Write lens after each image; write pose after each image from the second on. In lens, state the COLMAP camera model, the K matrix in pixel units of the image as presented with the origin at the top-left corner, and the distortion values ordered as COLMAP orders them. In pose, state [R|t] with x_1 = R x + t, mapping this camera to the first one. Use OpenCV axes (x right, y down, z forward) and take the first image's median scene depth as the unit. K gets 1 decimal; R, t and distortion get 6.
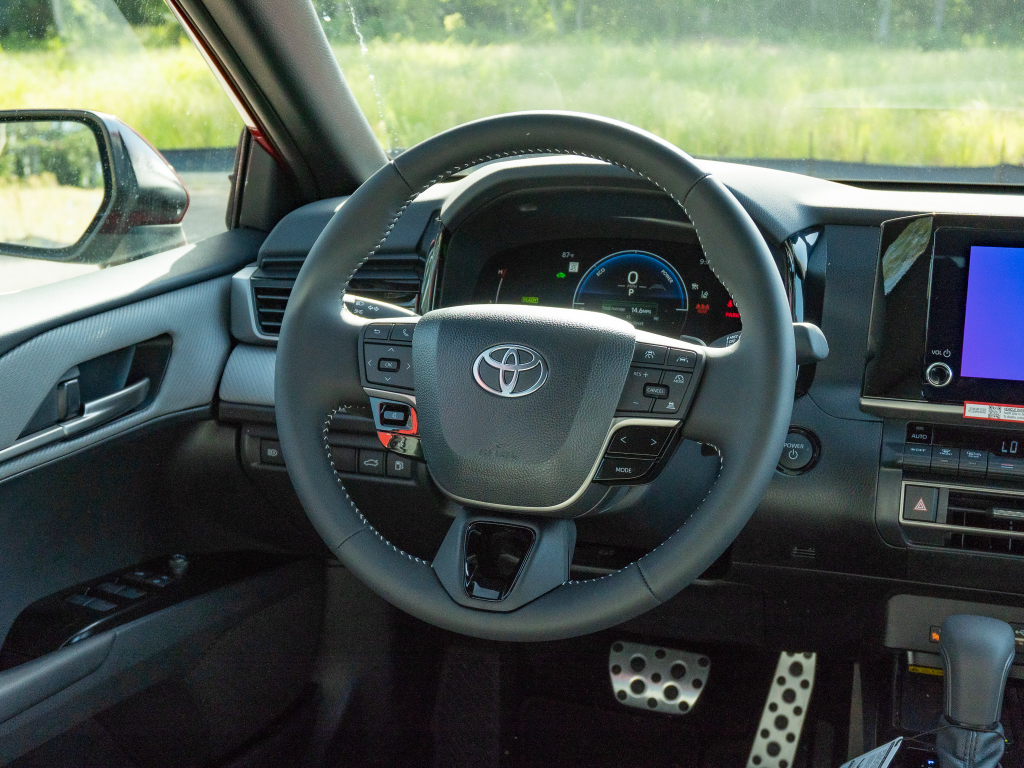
lens RADIAL K [[1375.5, 0, 512.0], [0, 1375.5, 384.0], [0, 0, 1]] dist [-0.028183, 0.003867]
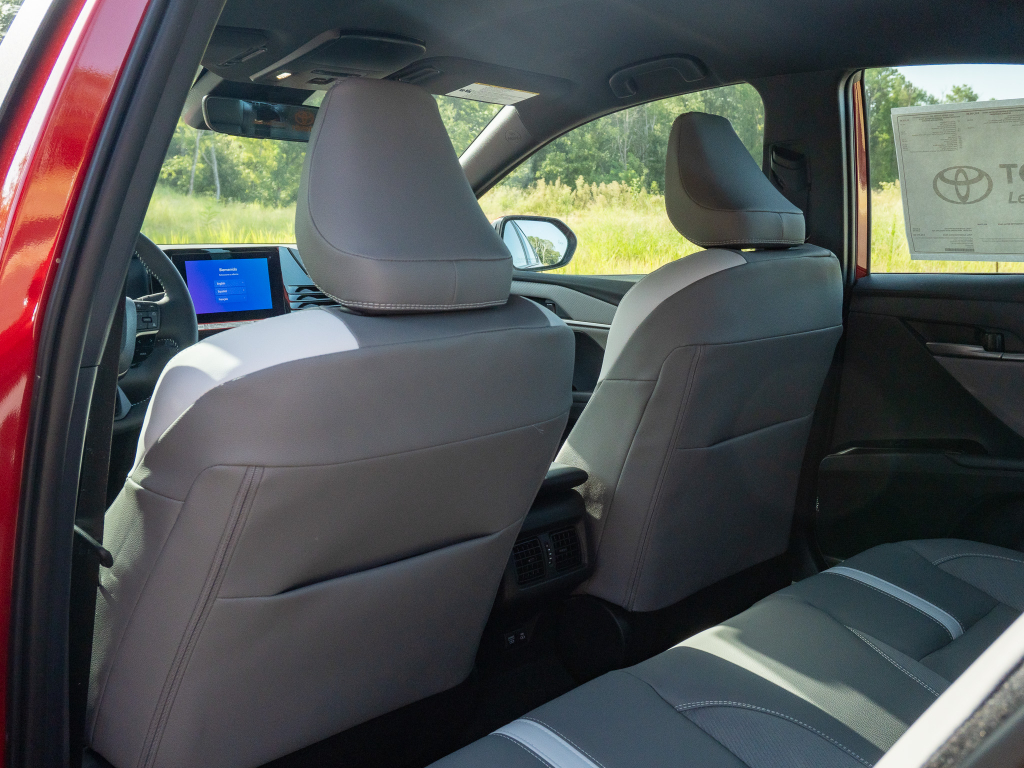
lens RADIAL K [[1091.8, 0, 512.0], [0, 1091.8, 384.0], [0, 0, 1]] dist [-0.008276, -0.000527]
pose [[0.444050, -0.147806, 0.883727, -1.132647], [0.196253, 0.978395, 0.065028, 0.099849], [-0.874245, 0.144558, 0.463464, -0.373354]]
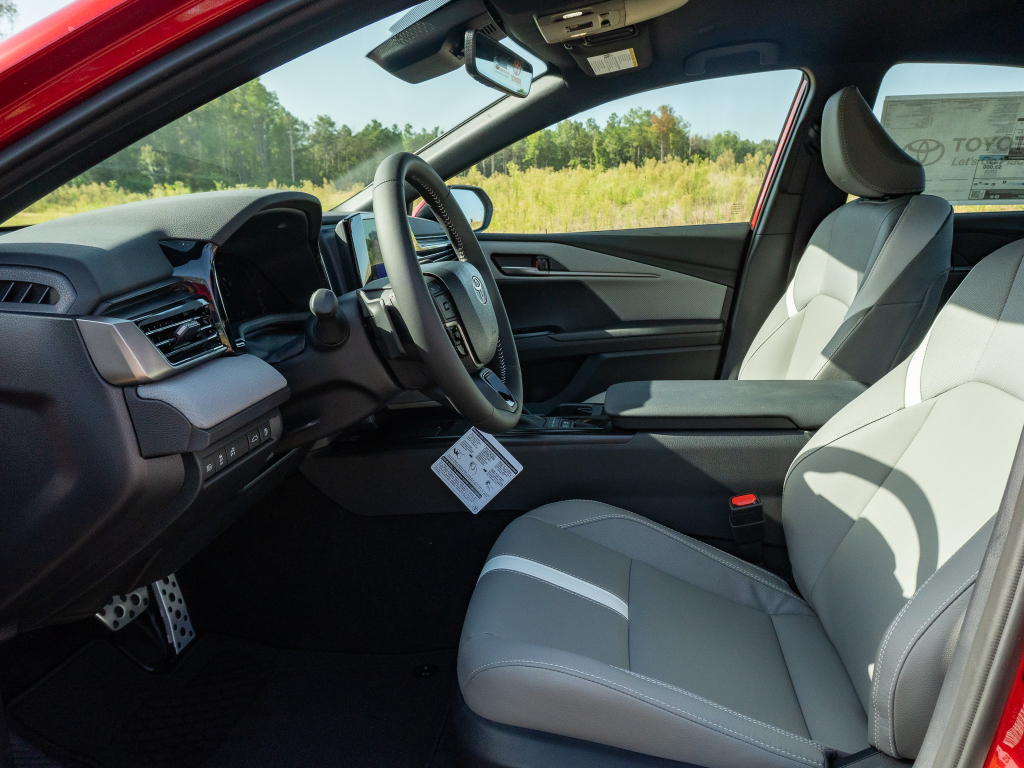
lens RADIAL K [[769.2, 0, 512.0], [0, 769.2, 384.0], [0, 0, 1]] dist [-0.030587, 0.000121]
pose [[-0.163660, -0.235037, 0.958109, -0.894271], [0.228465, 0.935771, 0.268582, -0.137000], [-0.959697, 0.262850, -0.099451, 0.939228]]
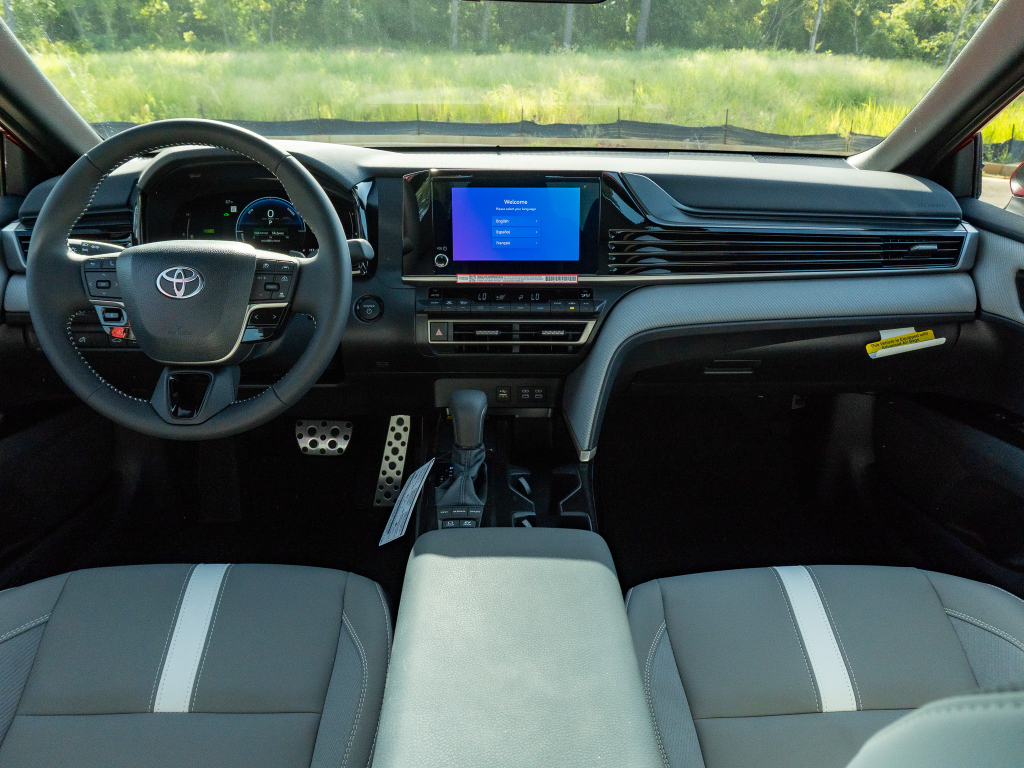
lens RADIAL K [[770.3, 0, 528.9], [0, 770.3, 383.2], [0, 0, 1]] dist [-0.028648, -0.004597]
pose [[0.942110, -0.128117, 0.309864, 0.080932], [0.074384, 0.980955, 0.179429, -0.021427], [-0.326950, -0.145993, 0.933697, -0.016870]]
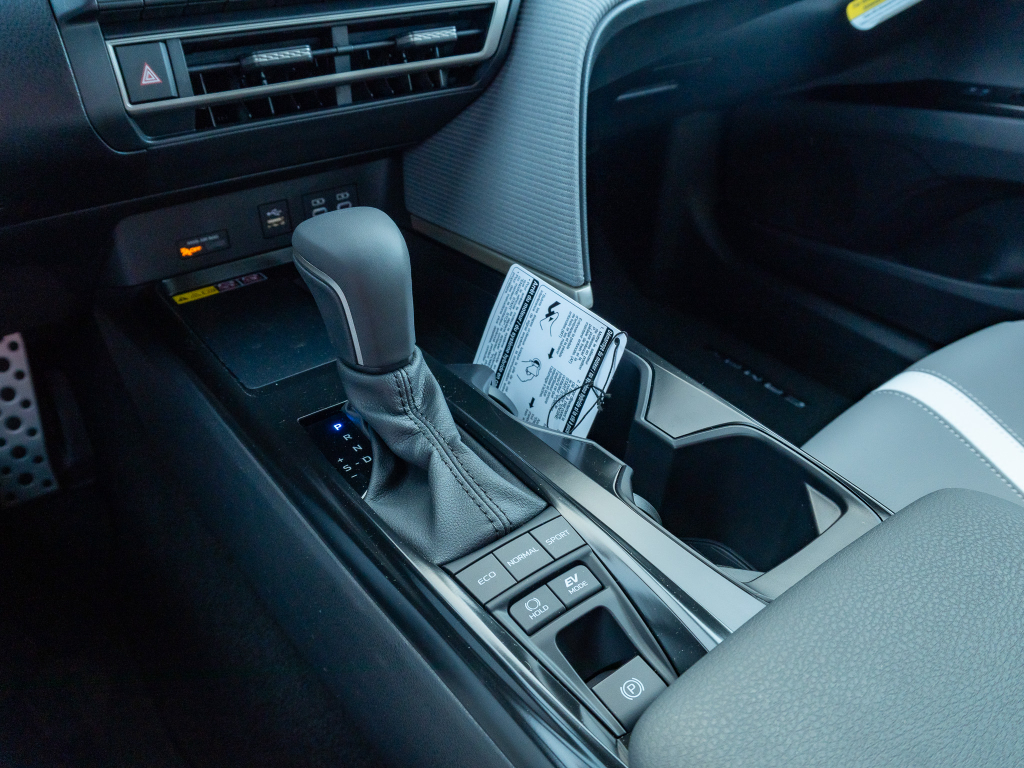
lens RADIAL K [[769.2, 0, 512.0], [0, 769.2, 384.0], [0, 0, 1]] dist [-0.030587, 0.000121]
pose [[0.576777, -0.483626, 0.658357, 0.090587], [0.156924, 0.856505, 0.491706, 0.062987], [-0.801687, -0.180293, 0.569905, 0.624835]]
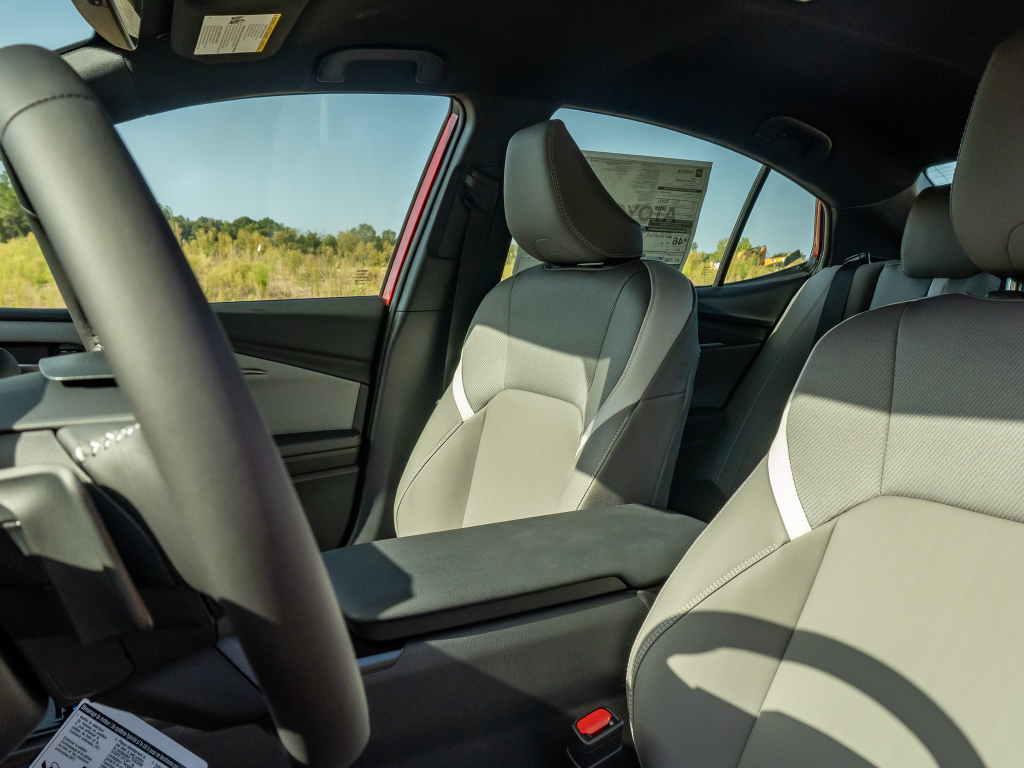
lens RADIAL K [[883.8, 0, 512.0], [0, 883.8, 384.0], [0, 0, 1]] dist [-0.006676, 0.006152]
pose [[-0.719928, -0.096999, 0.687237, -0.397978], [0.128694, 0.954358, 0.269516, -0.119490], [-0.682013, 0.282475, -0.674585, 1.048761]]
